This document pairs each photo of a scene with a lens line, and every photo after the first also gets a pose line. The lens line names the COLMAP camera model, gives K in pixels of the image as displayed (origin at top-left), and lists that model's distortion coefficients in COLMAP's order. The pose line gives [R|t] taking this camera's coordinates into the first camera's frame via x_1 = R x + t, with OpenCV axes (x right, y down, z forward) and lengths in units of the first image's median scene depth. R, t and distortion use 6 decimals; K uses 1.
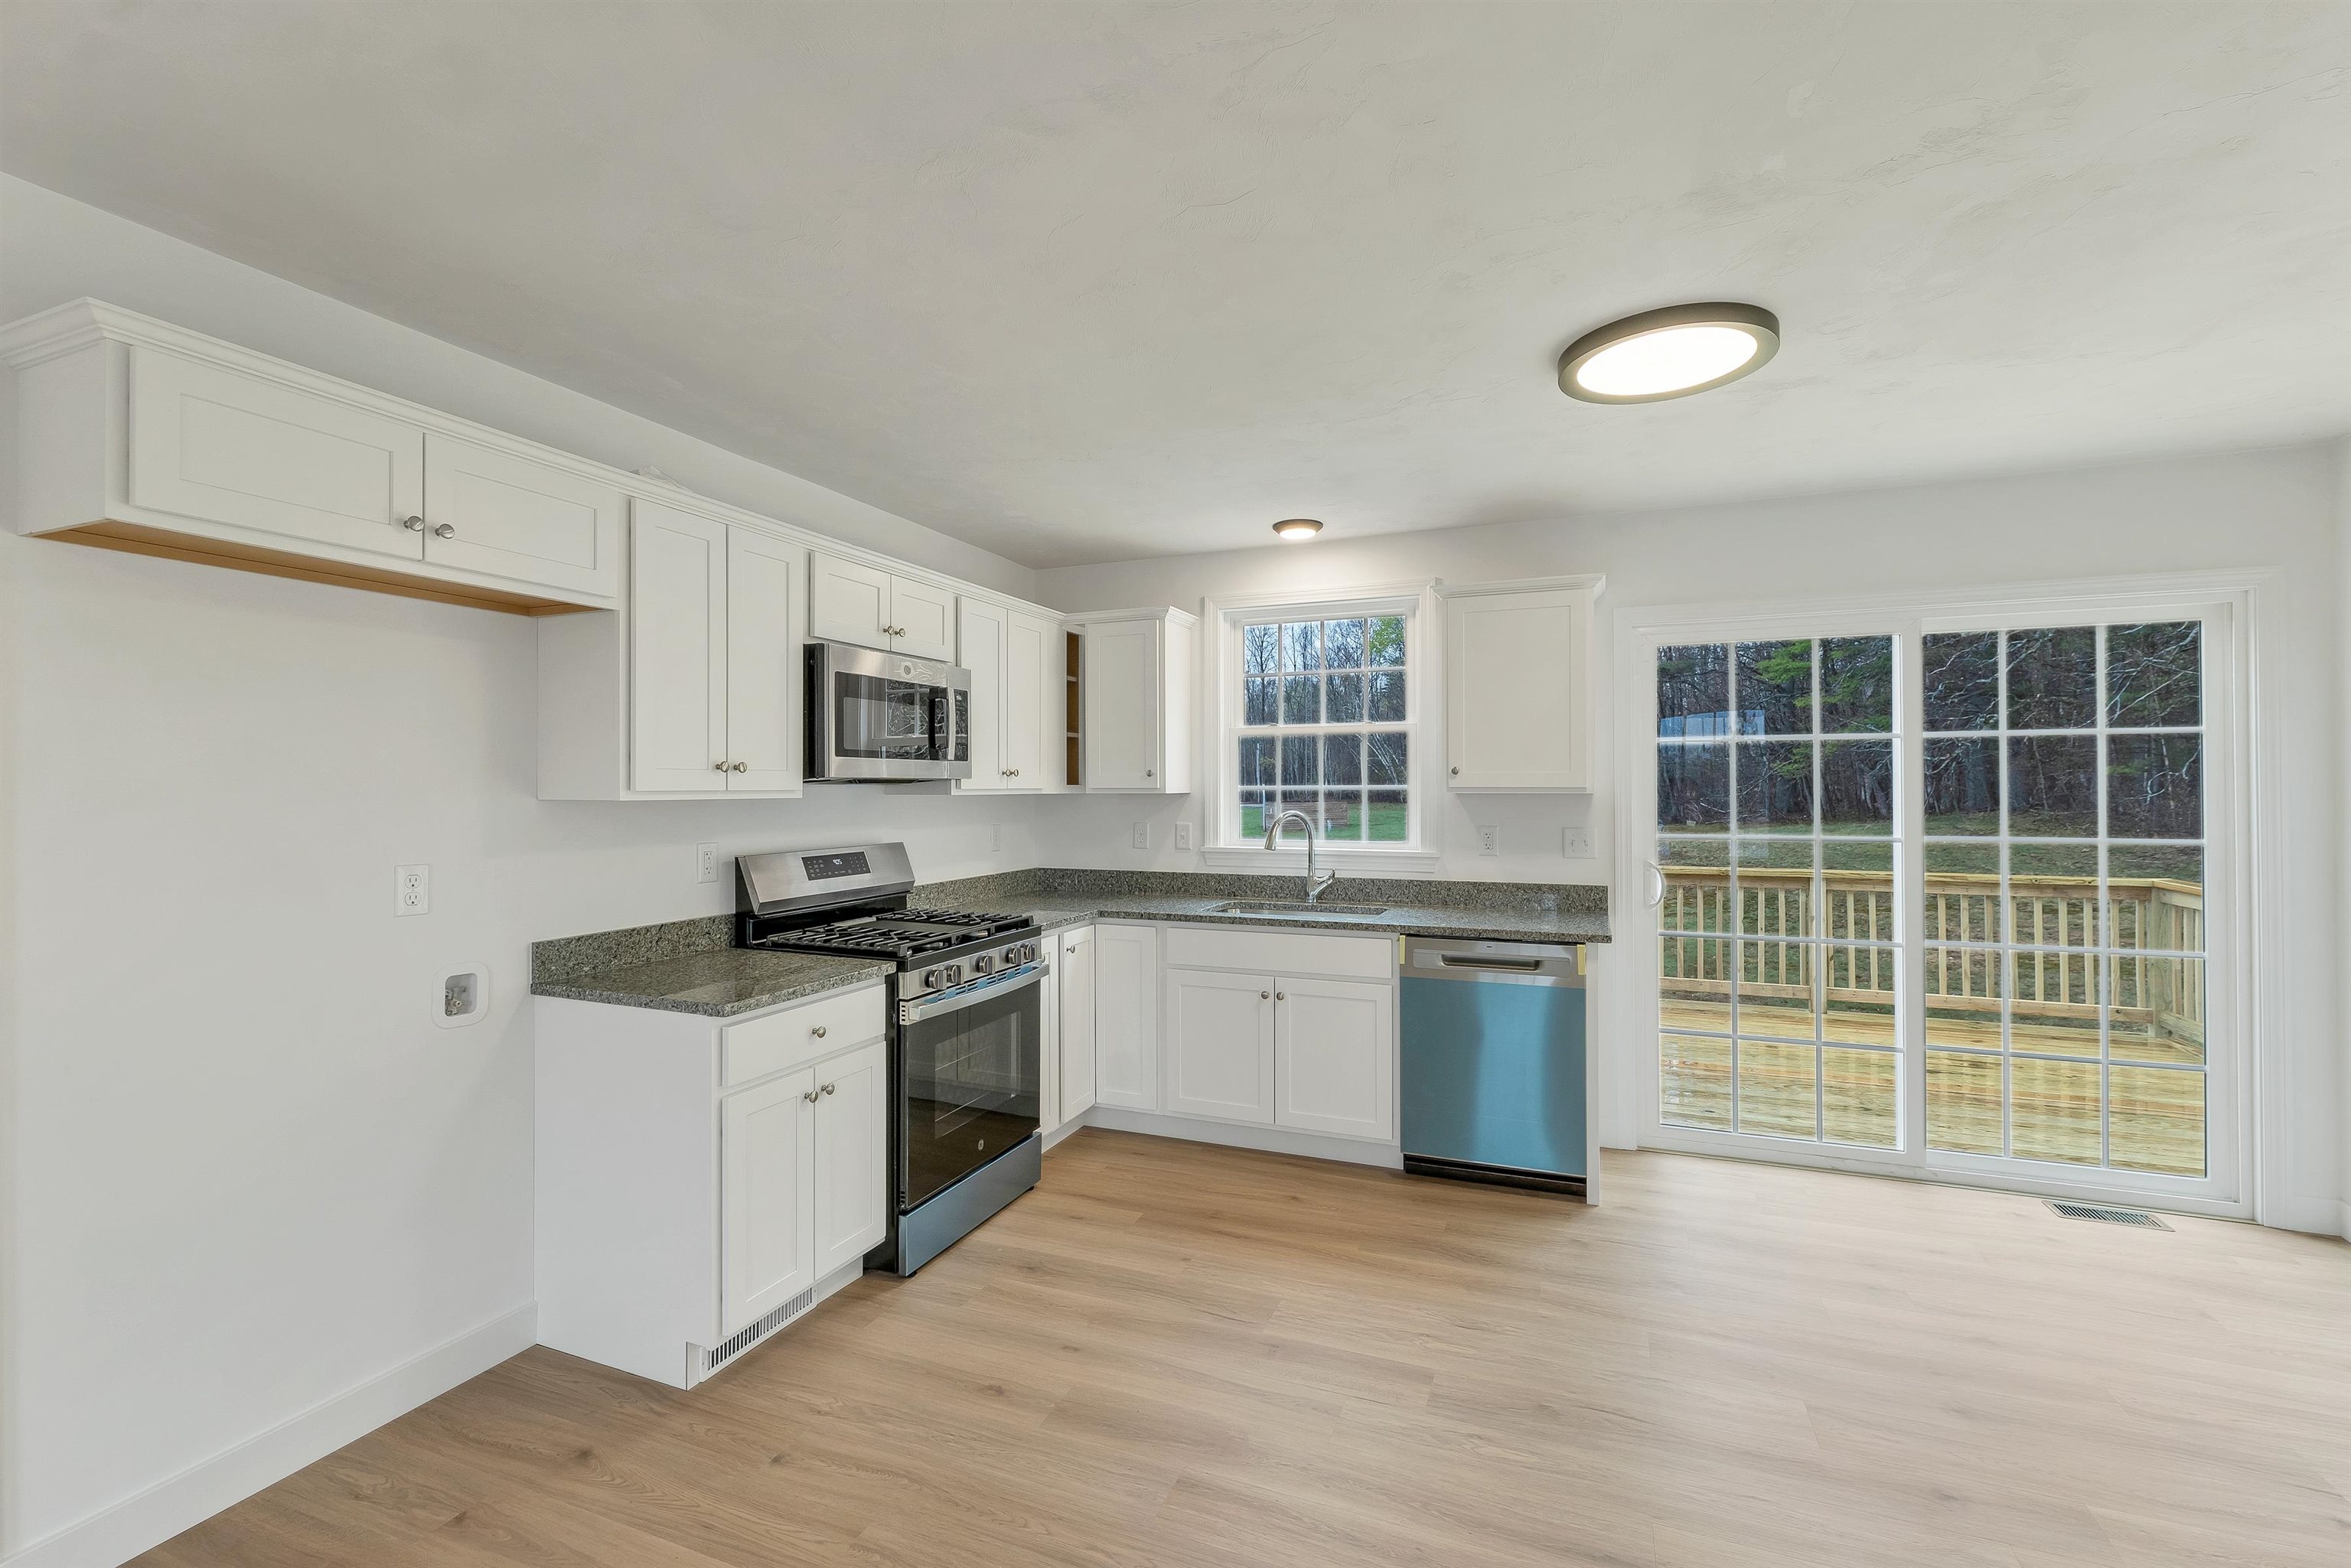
lens RADIAL K [[1009.8, 0, 1176.3], [0, 1009.8, 773.8], [0, 0, 1]] dist [-0.001353, -0.000795]
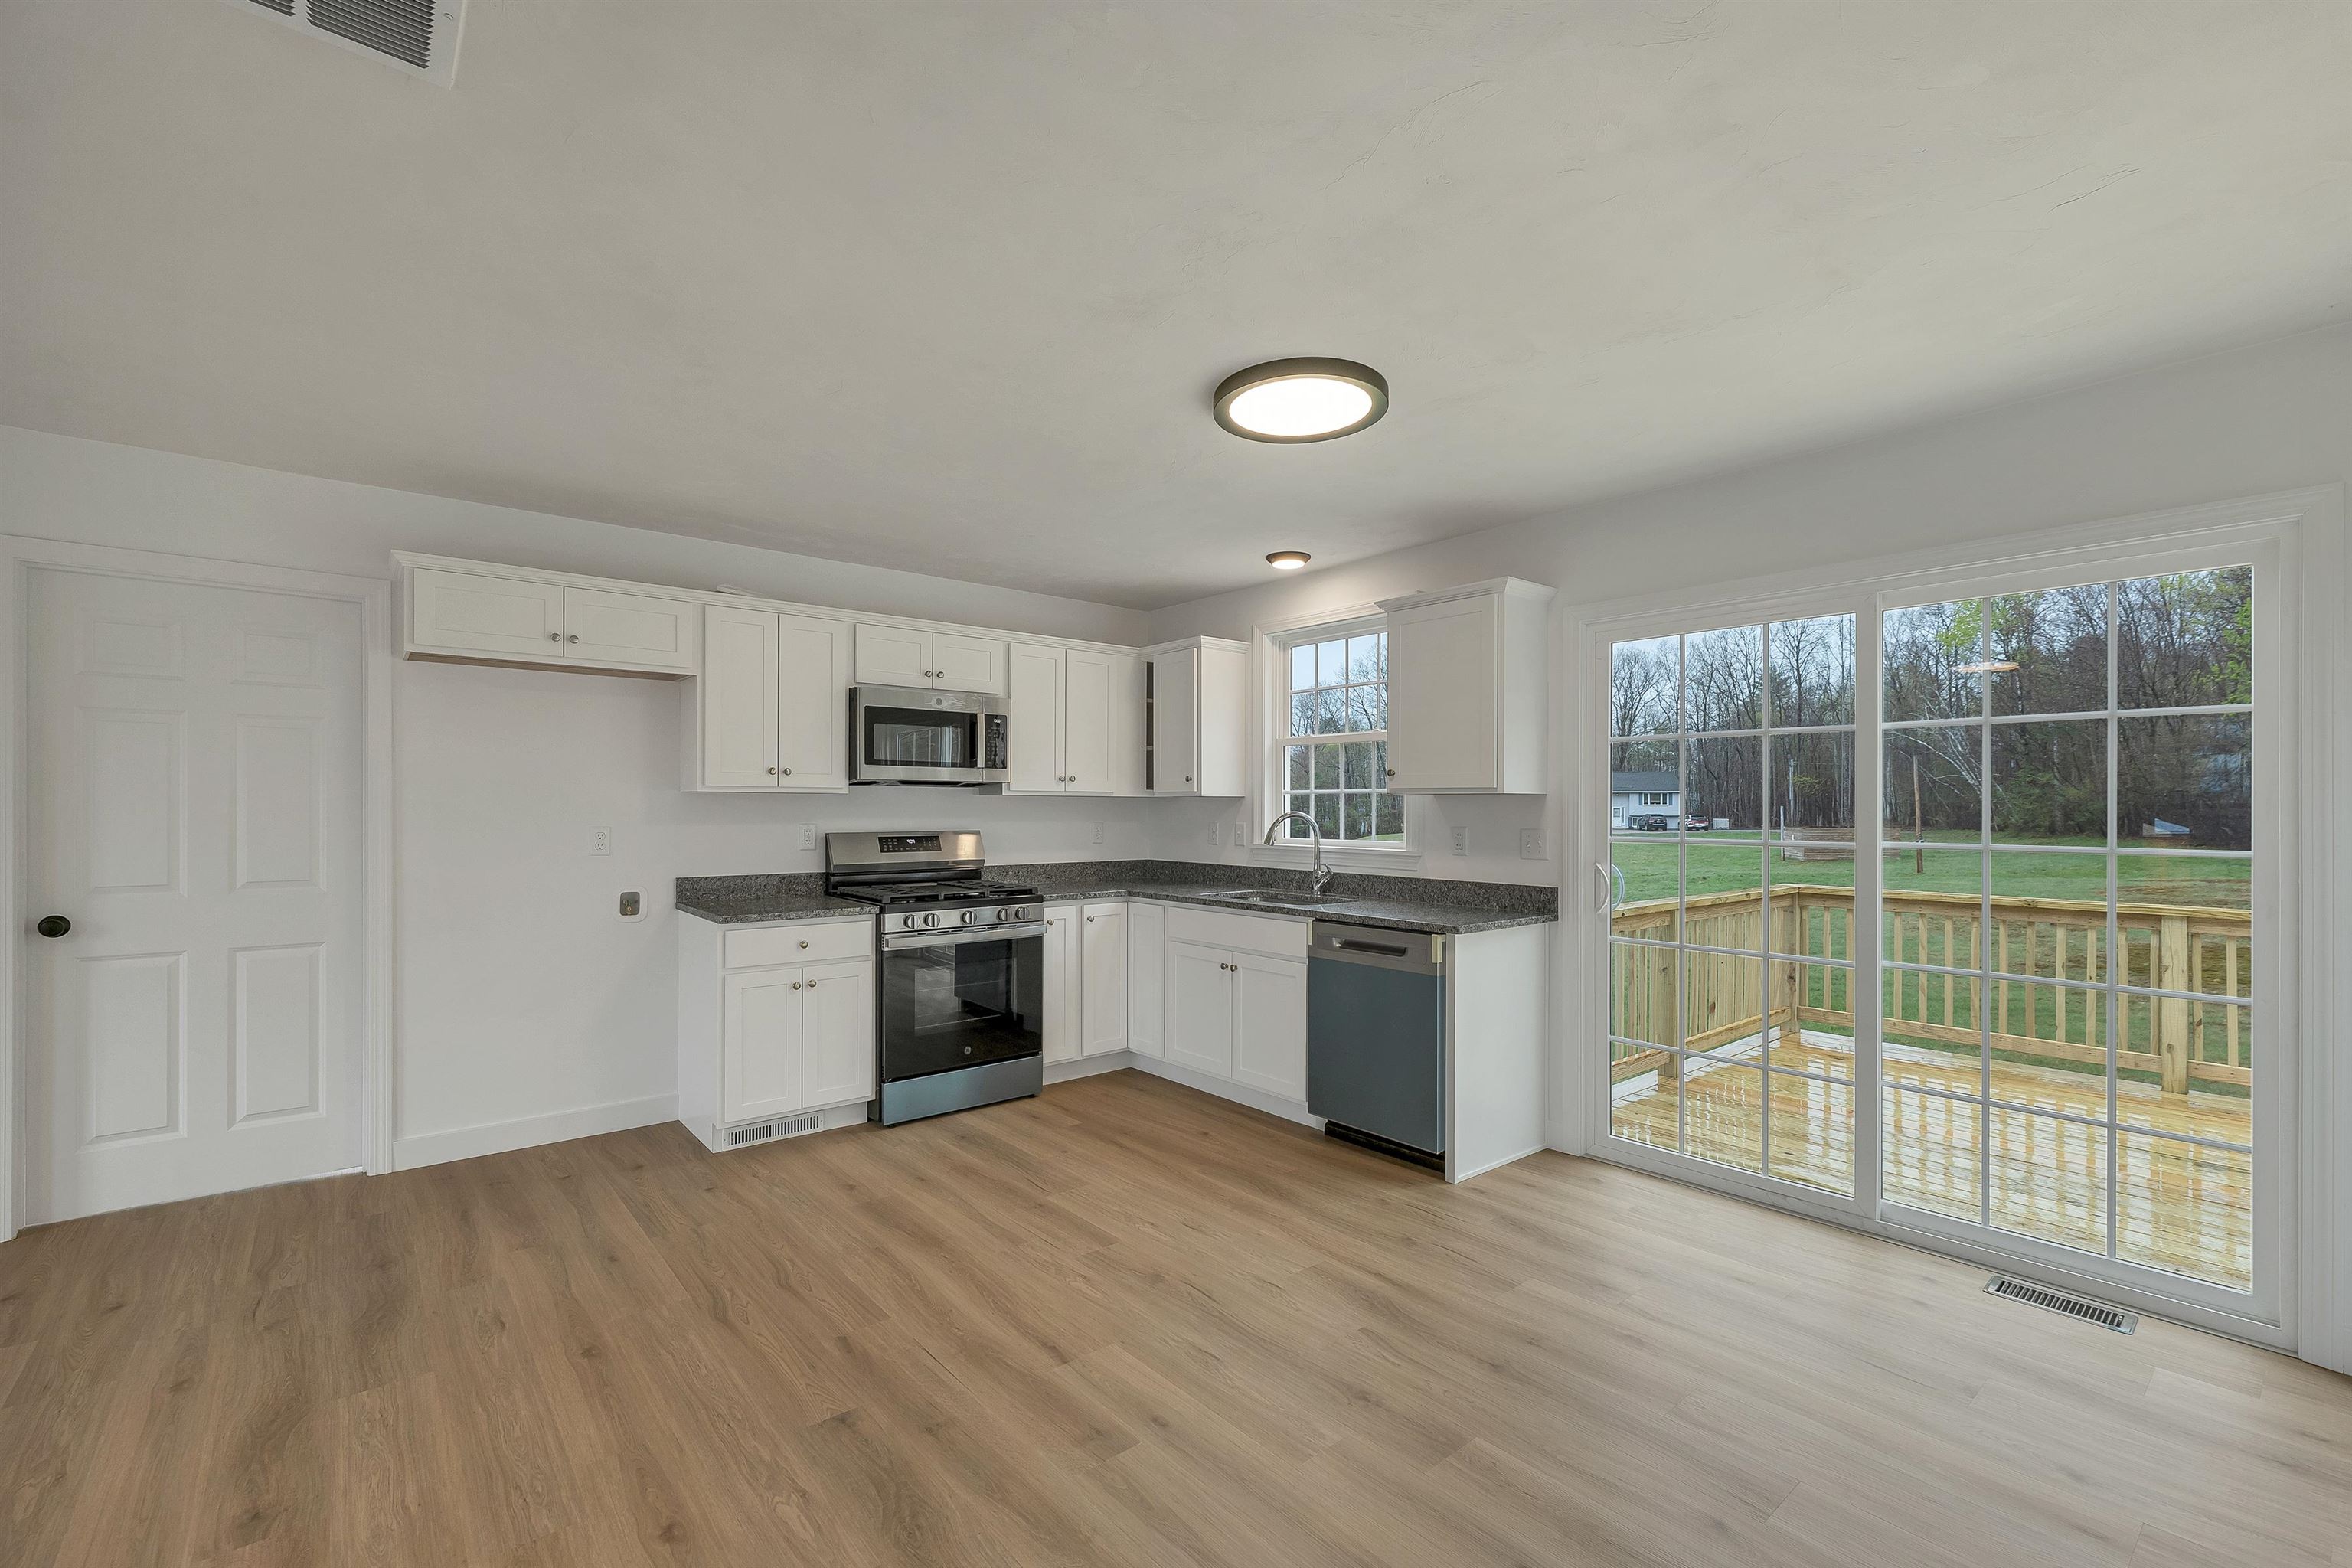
lens RADIAL K [[1001.6, 0, 1177.2], [0, 1001.6, 801.7], [0, 0, 1]] dist [-0.002968, 0.000395]
pose [[0.884094, 0.003082, -0.467299, 0.631338], [-0.000475, 0.999984, 0.005696, 0.024143], [0.467309, -0.004814, 0.884081, -0.049965]]
